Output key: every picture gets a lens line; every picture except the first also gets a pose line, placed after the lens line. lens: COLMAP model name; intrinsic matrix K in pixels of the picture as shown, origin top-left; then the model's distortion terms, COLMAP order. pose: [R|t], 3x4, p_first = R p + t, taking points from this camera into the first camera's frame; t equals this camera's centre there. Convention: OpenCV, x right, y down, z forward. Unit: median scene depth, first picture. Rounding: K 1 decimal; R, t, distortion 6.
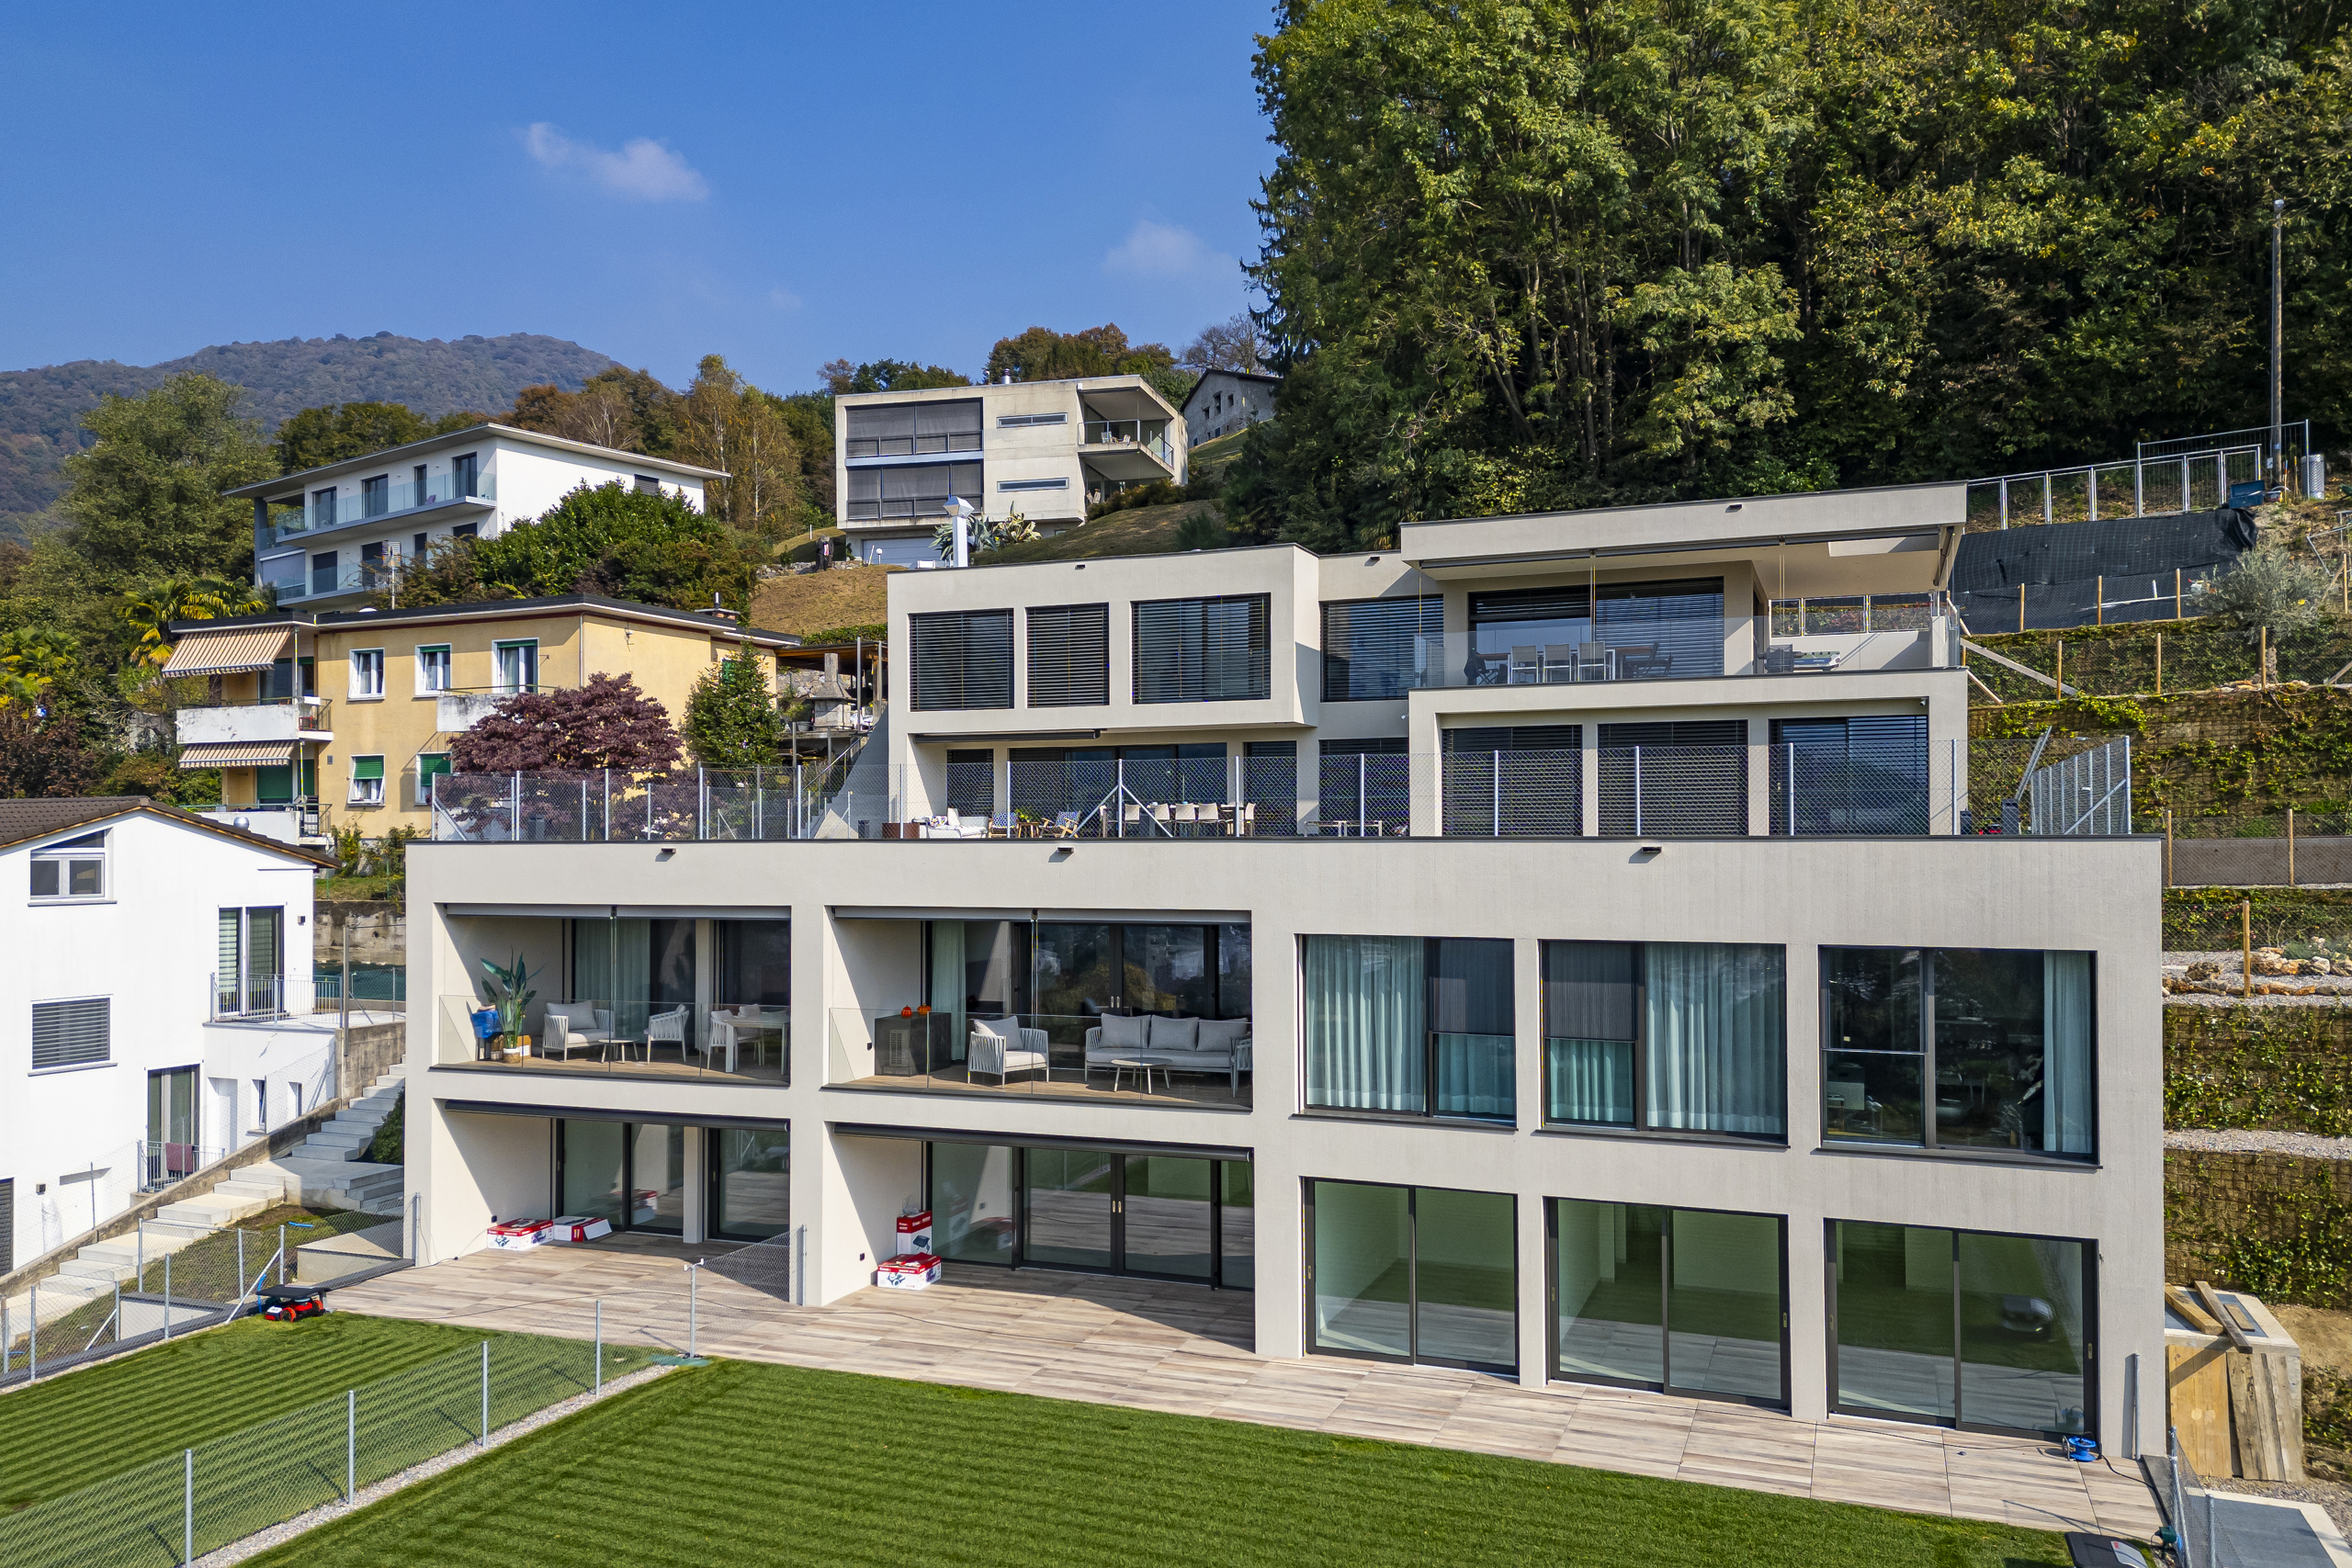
lens RADIAL K [[1672.0, 0, 1149.0], [0, 1672.0, 897.7], [0, 0, 1]] dist [0.028735, -0.031464]
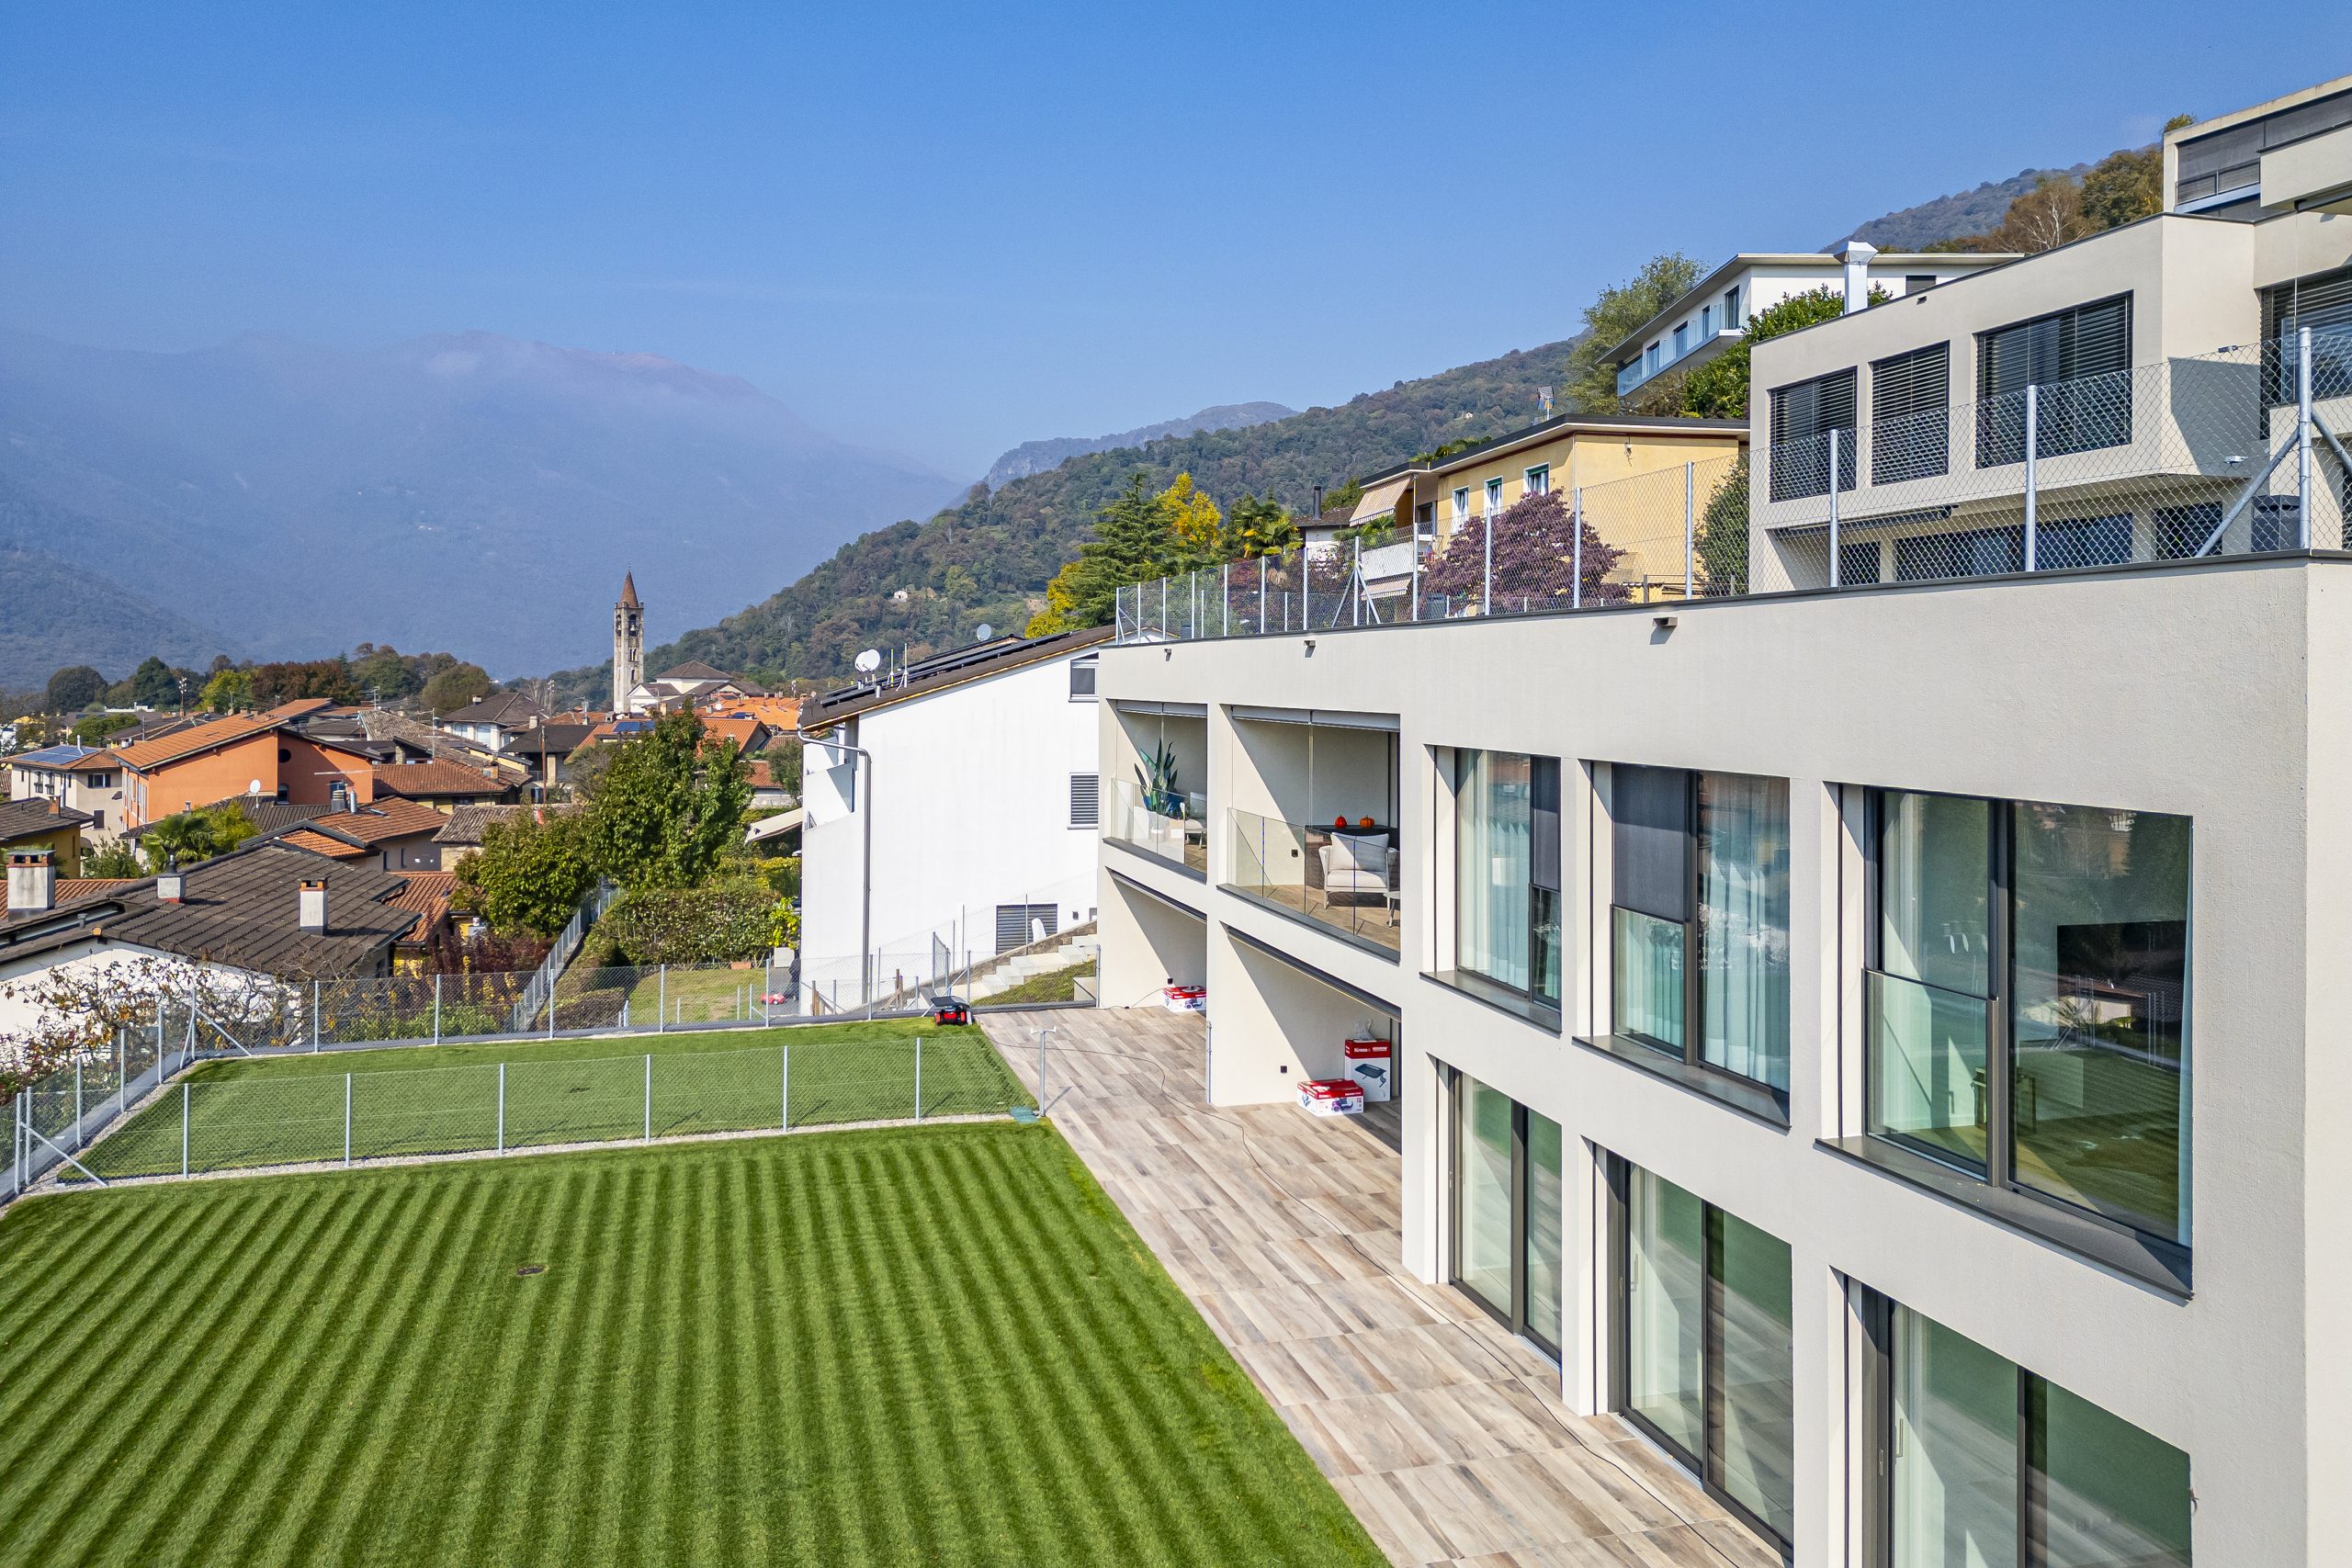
lens RADIAL K [[1603.6, 0, 1178.0], [0, 1603.6, 774.1], [0, 0, 1]] dist [0.058475, -0.036792]
pose [[0.638438, 0.052454, -0.767884, 0.334586], [-0.032972, 0.998623, 0.040802, 0.005144], [0.768967, -0.000731, 0.639288, 0.242449]]
